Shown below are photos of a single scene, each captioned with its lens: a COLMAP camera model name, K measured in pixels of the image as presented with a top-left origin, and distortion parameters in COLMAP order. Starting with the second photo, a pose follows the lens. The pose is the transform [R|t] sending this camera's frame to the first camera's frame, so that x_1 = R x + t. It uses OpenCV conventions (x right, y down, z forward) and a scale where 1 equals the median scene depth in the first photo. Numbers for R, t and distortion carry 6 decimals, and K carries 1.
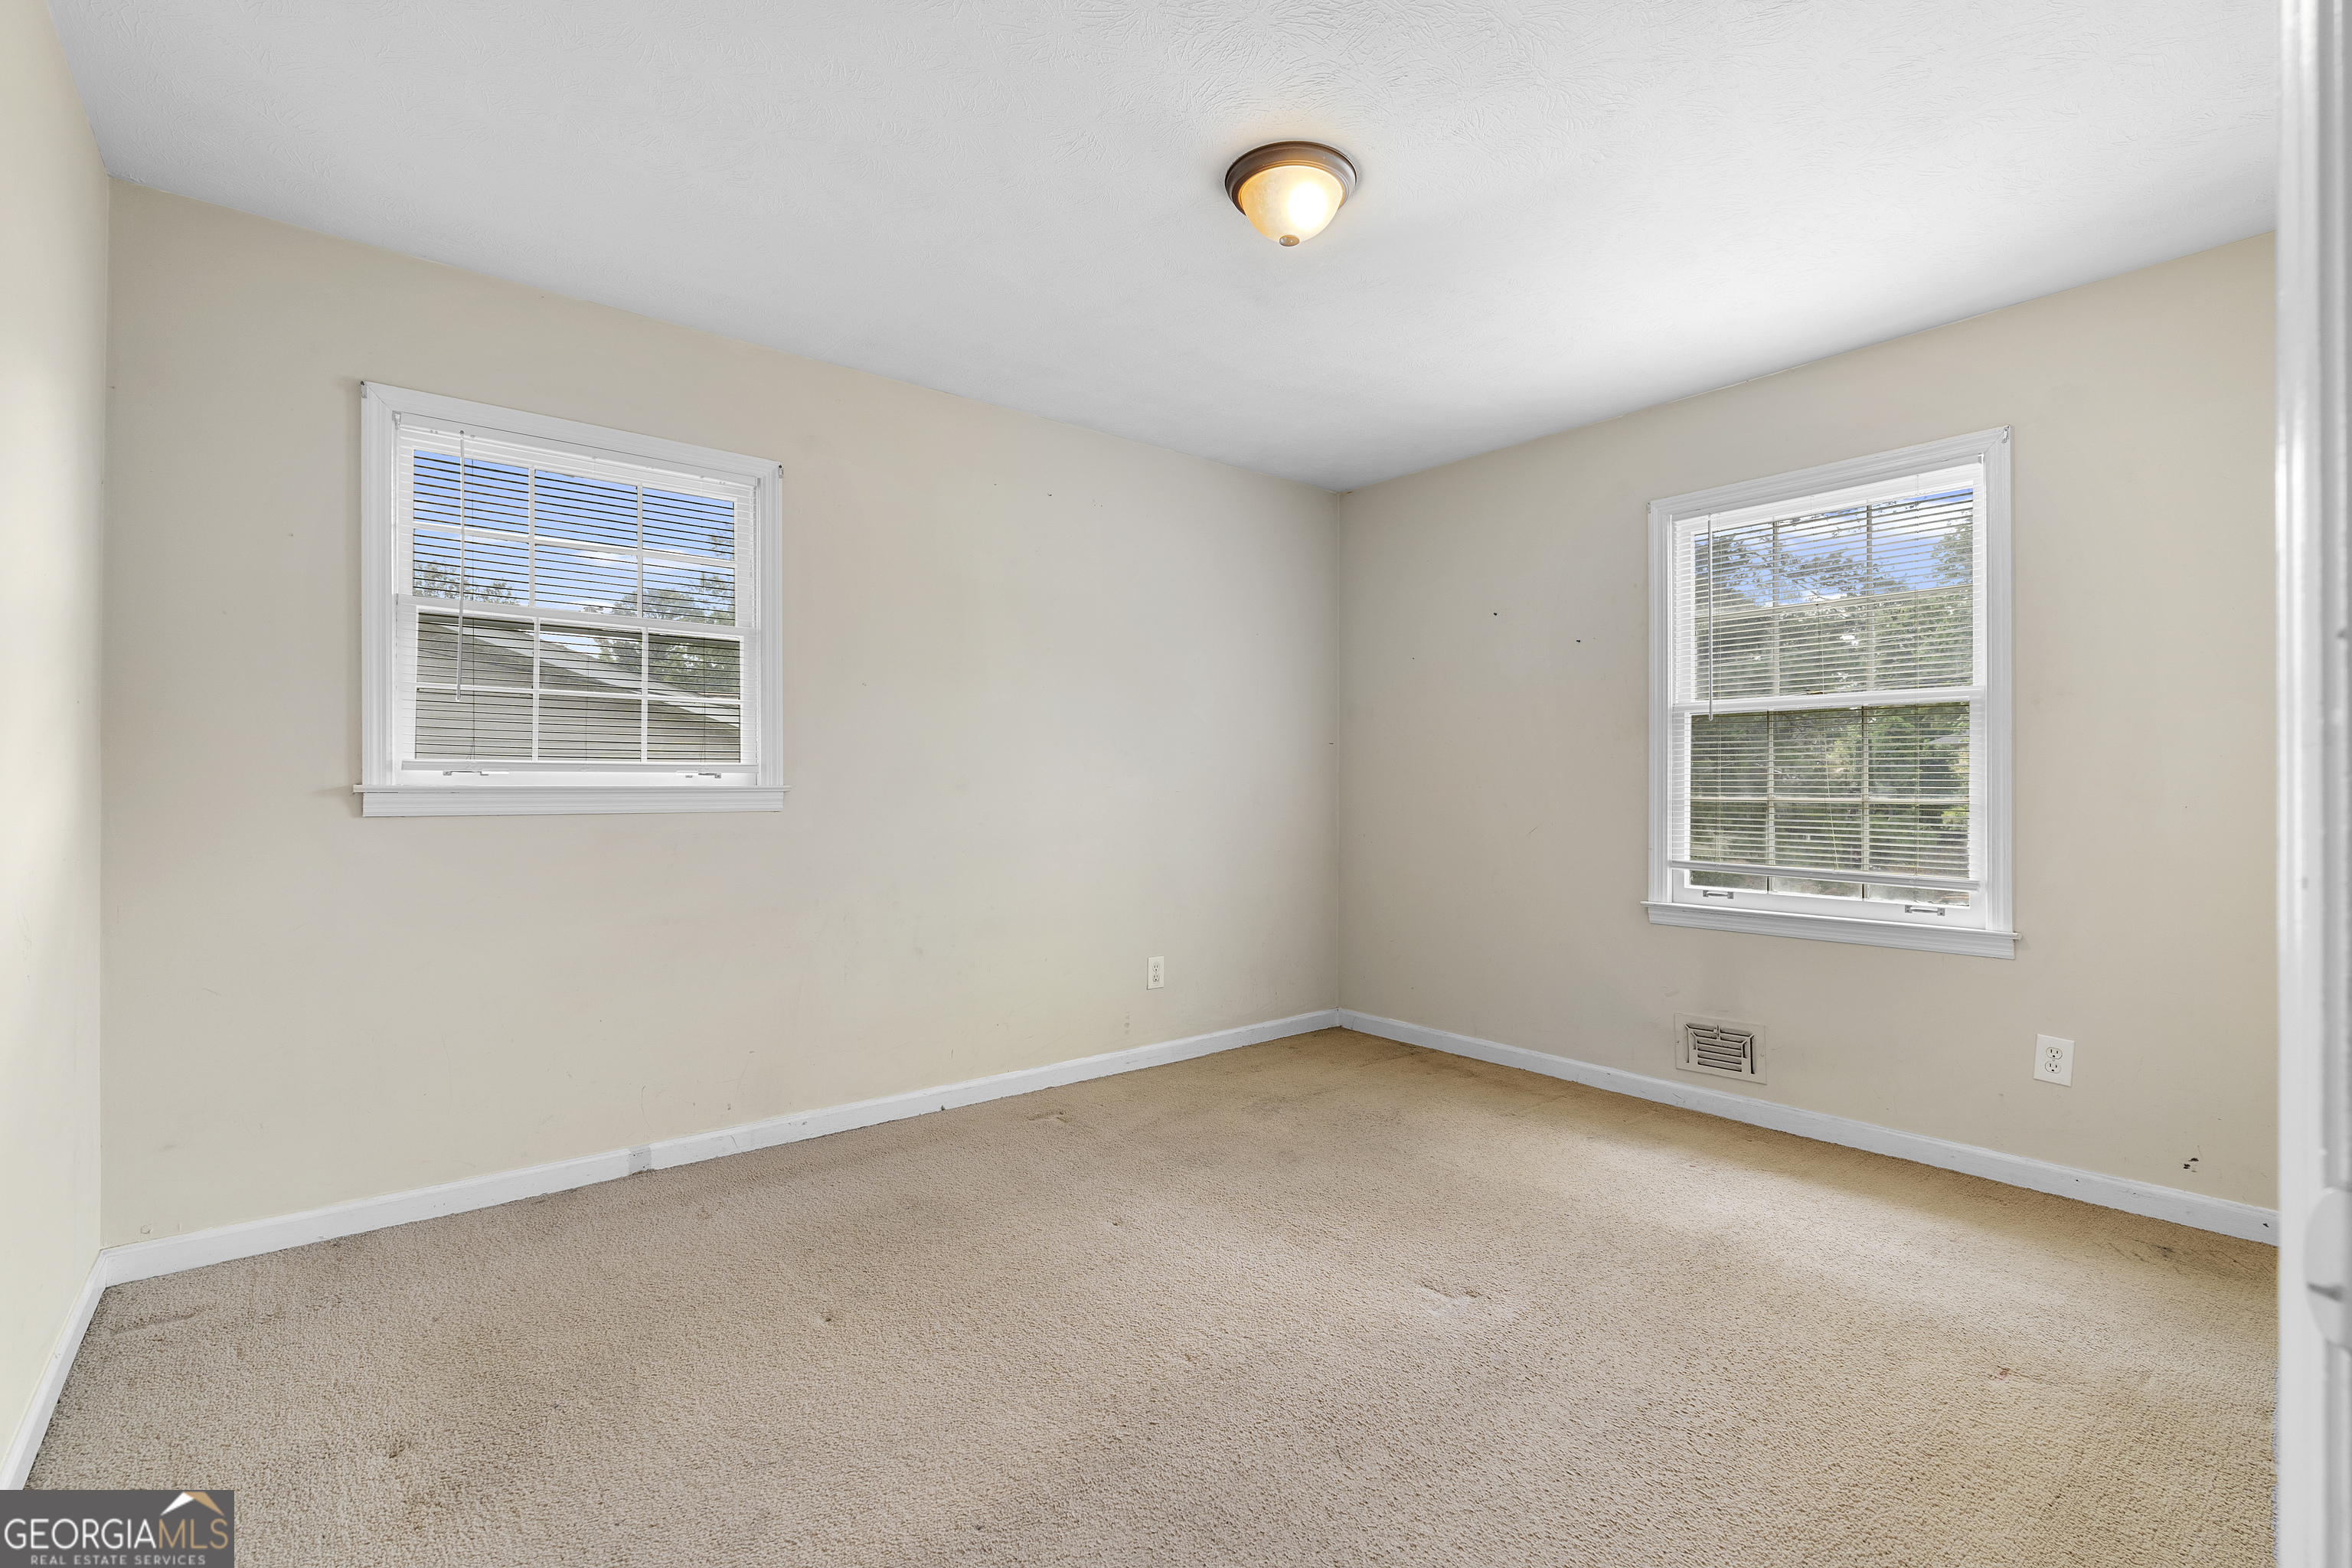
lens RADIAL K [[1076.0, 0, 1174.7], [0, 1076.0, 791.5], [0, 0, 1]] dist [-0.009124, 0.005442]
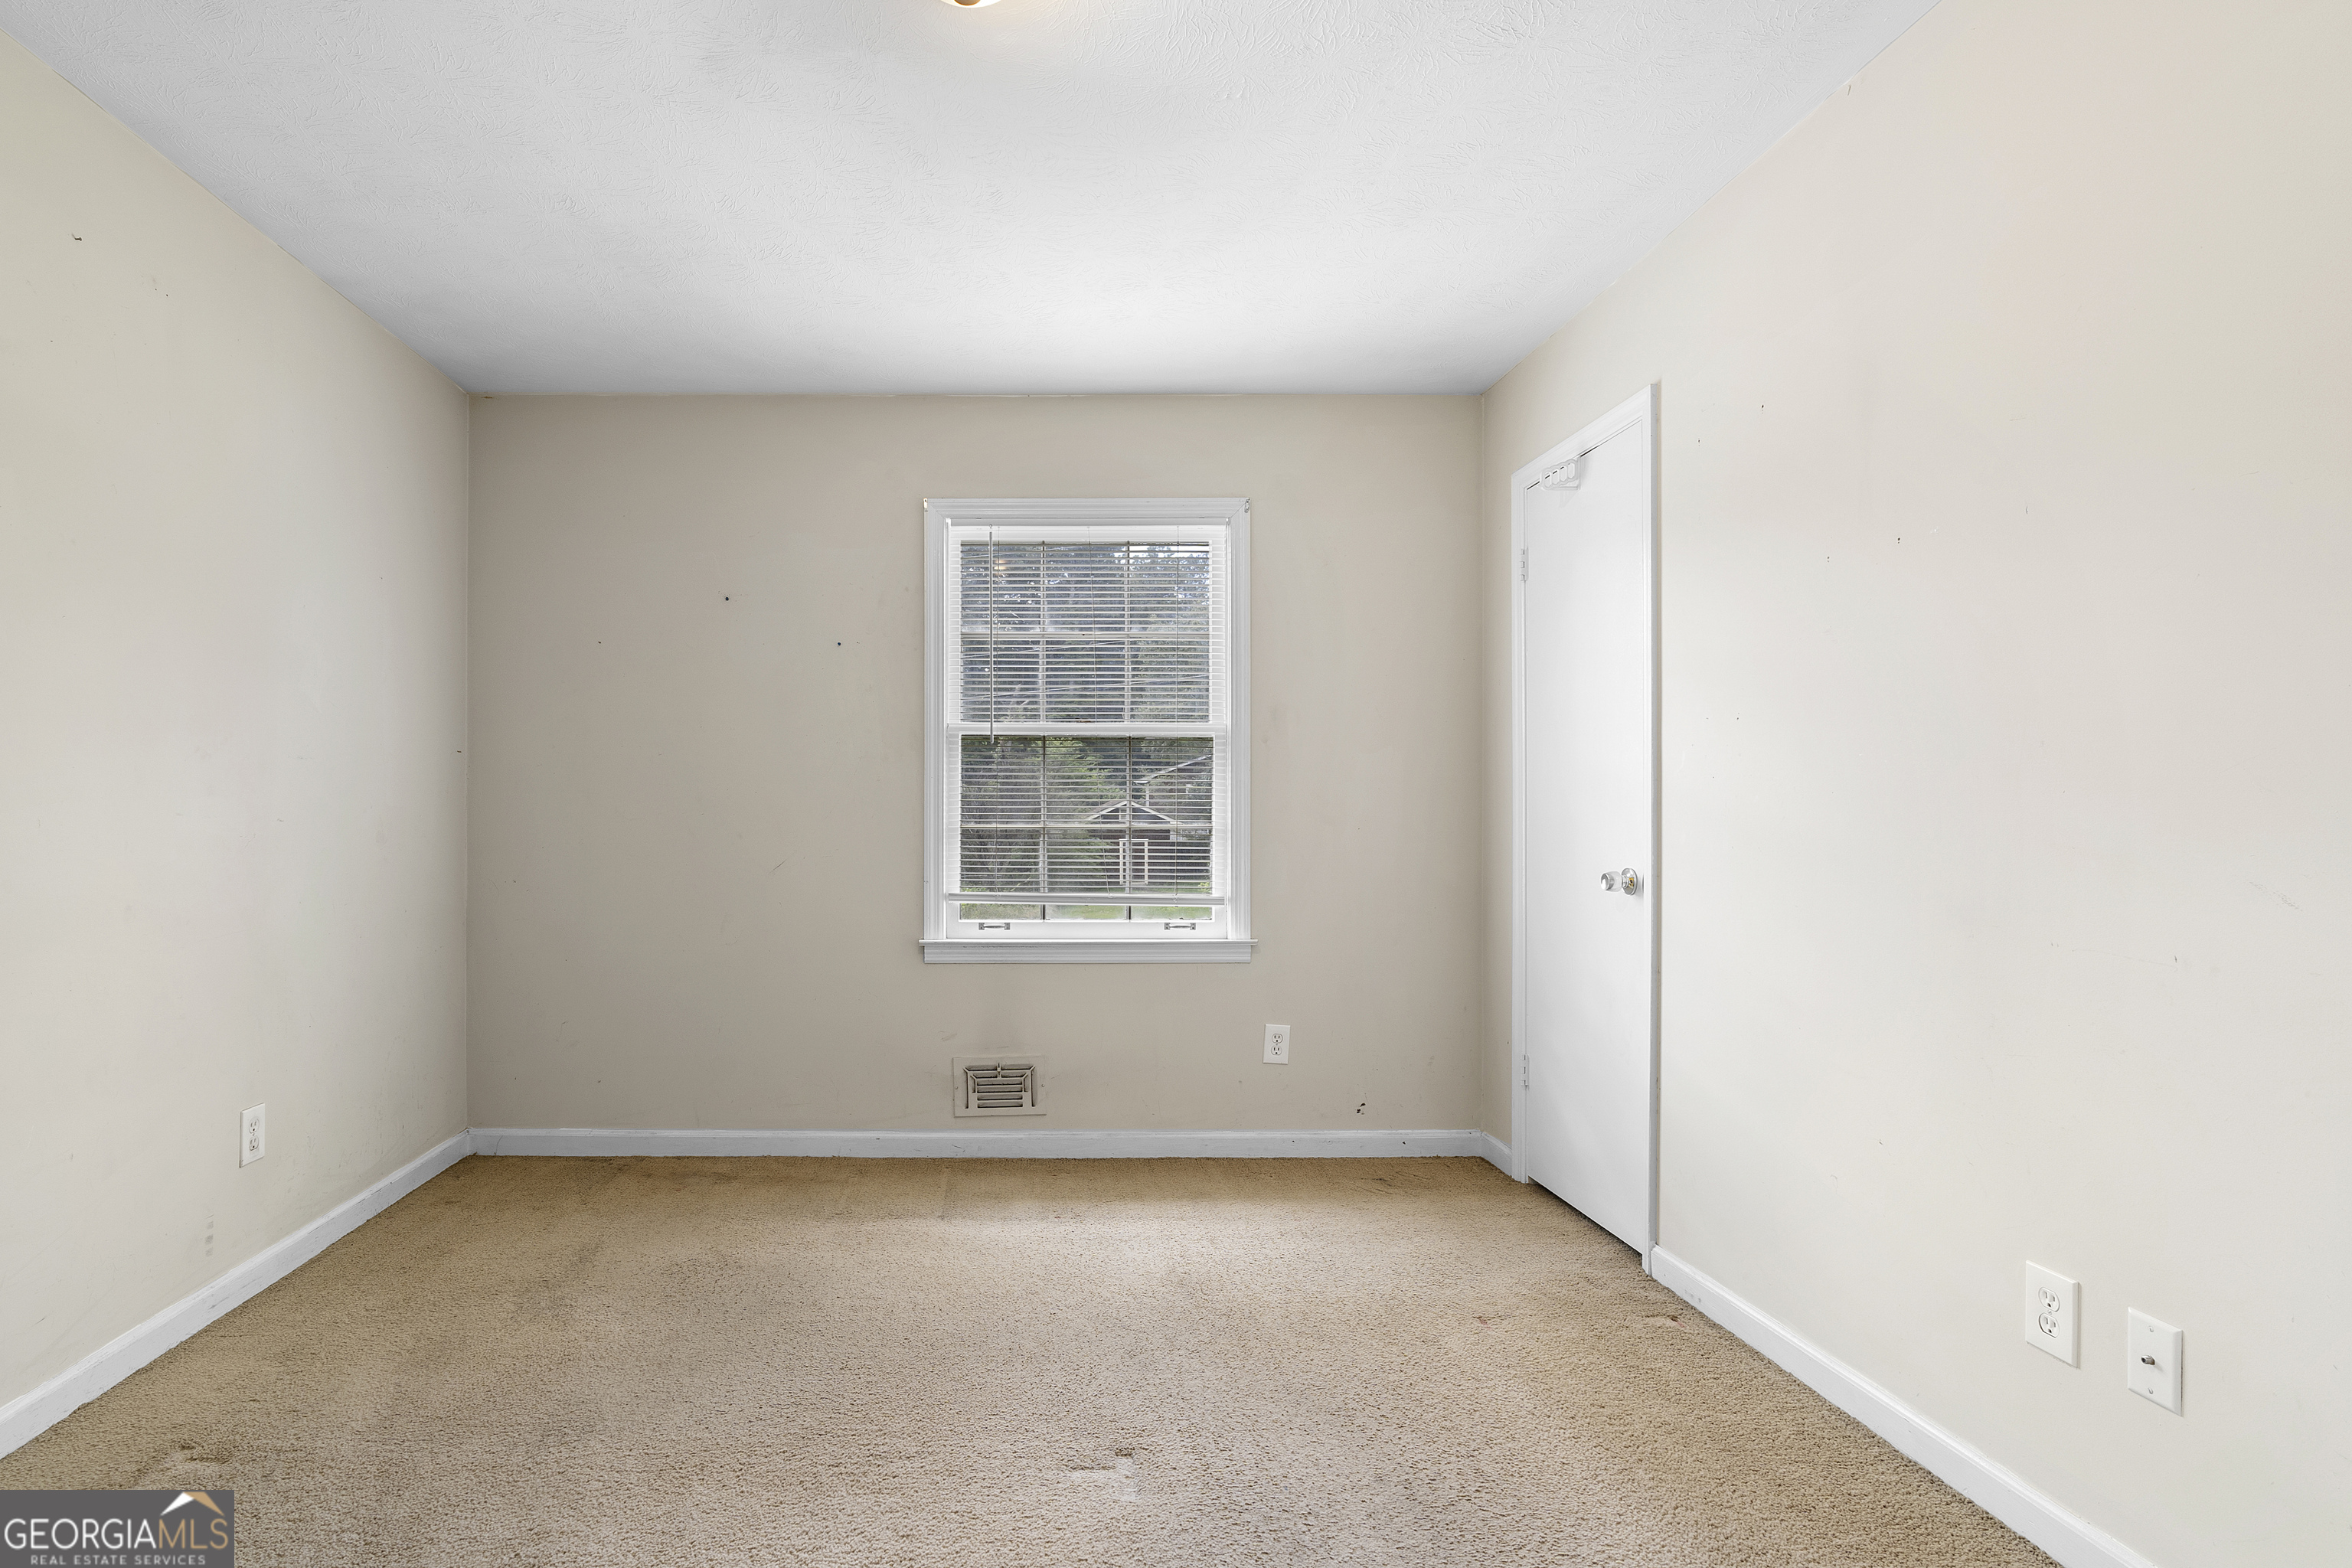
lens RADIAL K [[1149.6, 0, 1169.1], [0, 1149.6, 824.0], [0, 0, 1]] dist [-0.017230, 0.002687]
pose [[0.624503, -0.007304, 0.780988, -0.209721], [0.003865, 0.999973, 0.006261, -0.000763], [-0.781013, -0.000892, 0.624515, 0.262006]]
